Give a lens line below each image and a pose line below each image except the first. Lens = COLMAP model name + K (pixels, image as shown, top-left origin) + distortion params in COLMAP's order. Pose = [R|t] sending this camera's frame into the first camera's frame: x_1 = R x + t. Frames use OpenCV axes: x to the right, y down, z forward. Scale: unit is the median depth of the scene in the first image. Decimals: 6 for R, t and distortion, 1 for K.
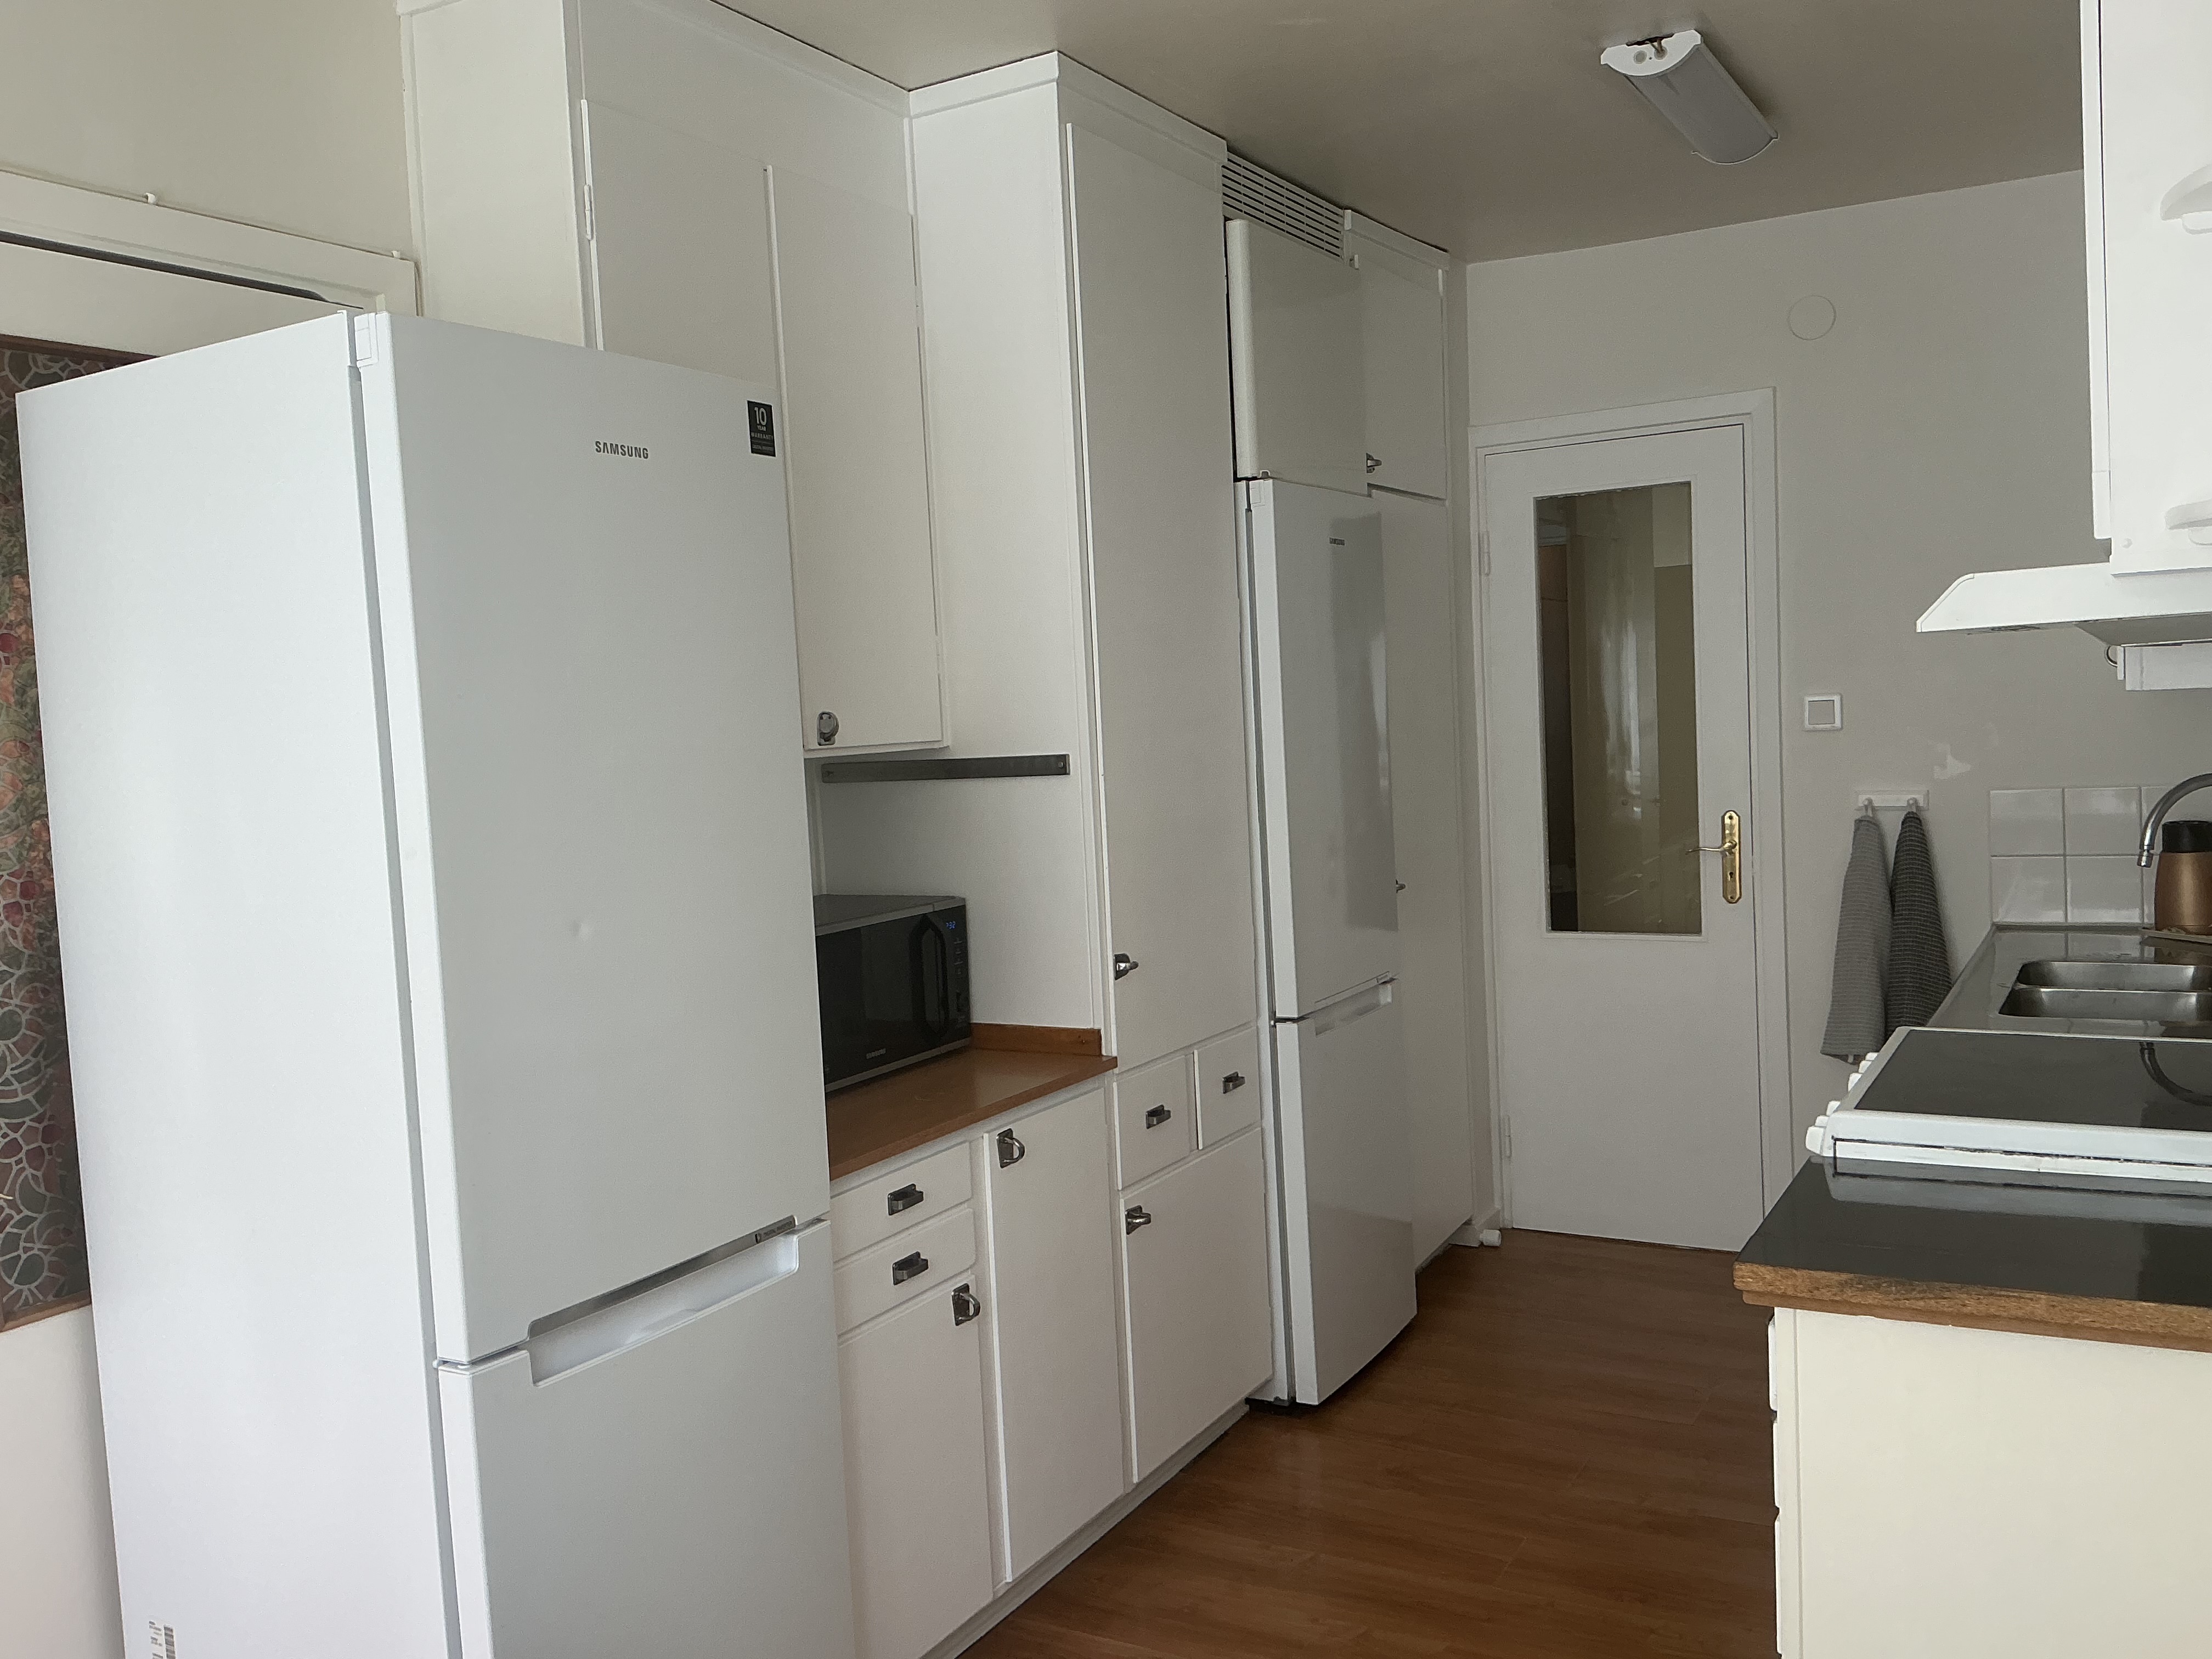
lens RADIAL K [[1845.3, 0, 1105.7], [0, 1845.3, 829.1], [0, 0, 1]] dist [0.135335, -0.265216]
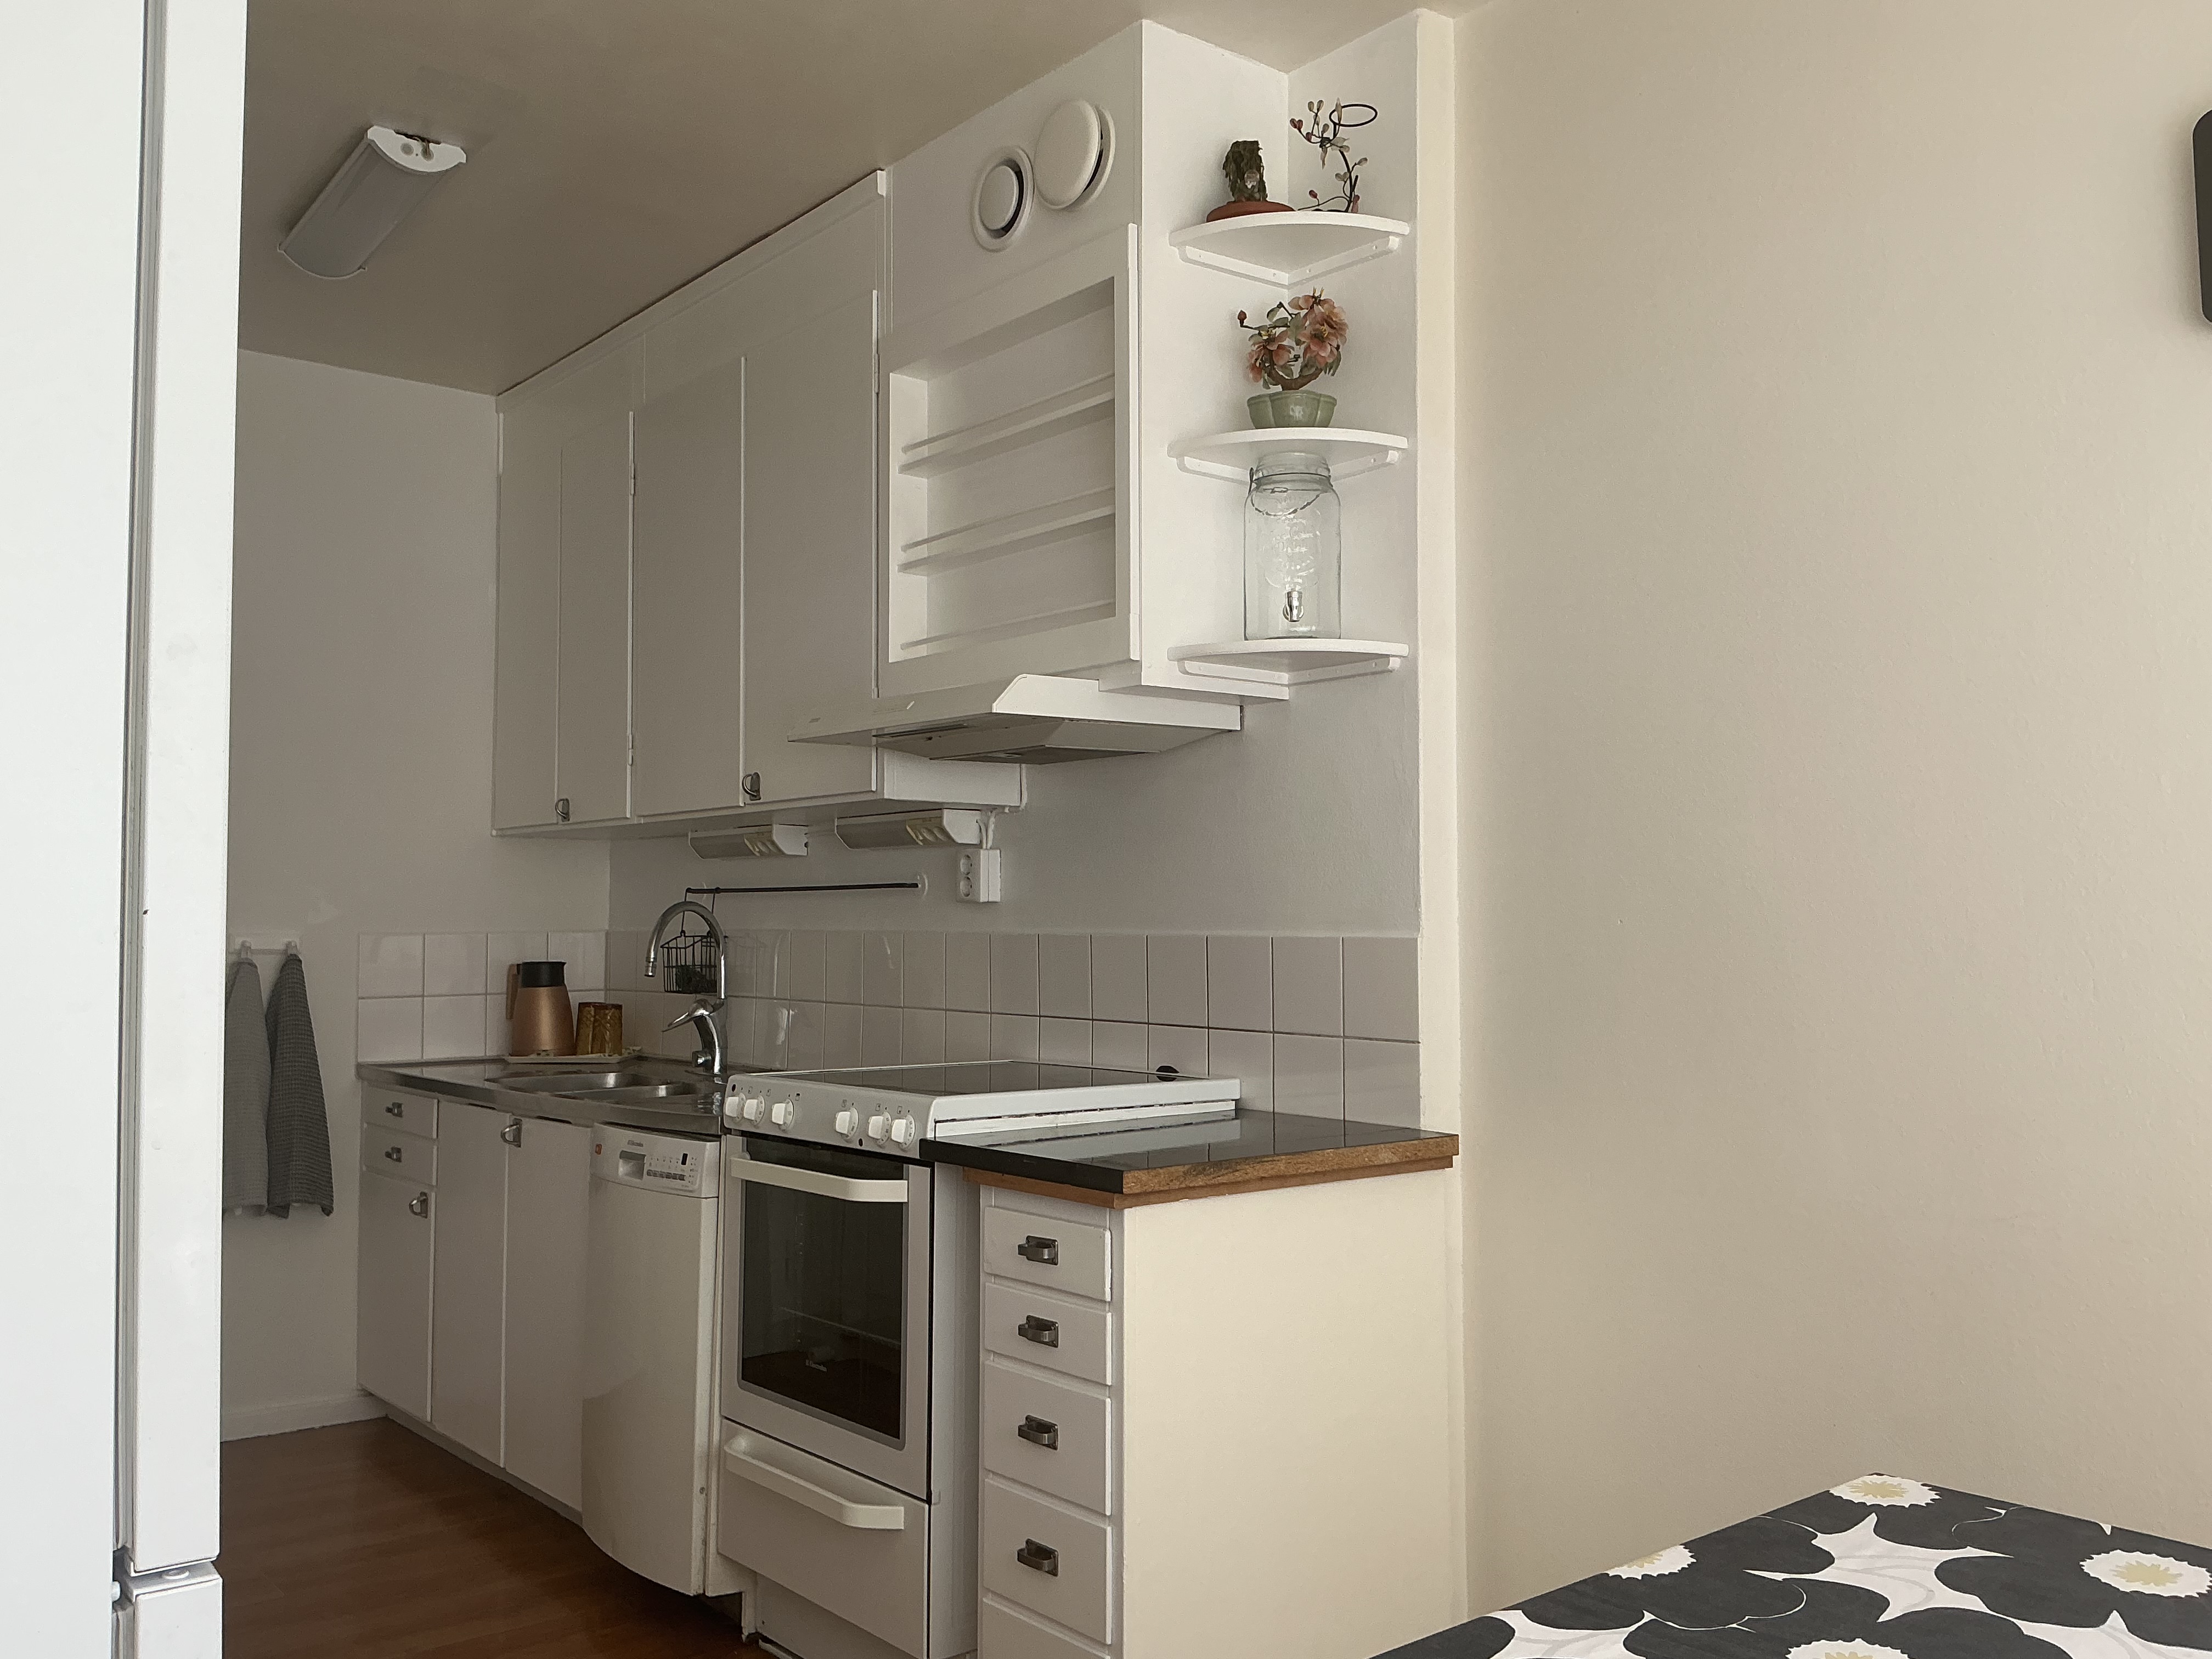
lens RADIAL K [[1845.3, 0, 1103.5], [0, 1845.3, 832.1], [0, 0, 1]] dist [0.135335, -0.265216]
pose [[0.361868, 0.095531, 0.927322, -0.380405], [0.043952, 0.991881, -0.119333, 0.070789], [-0.931193, 0.083941, 0.354731, 0.257562]]
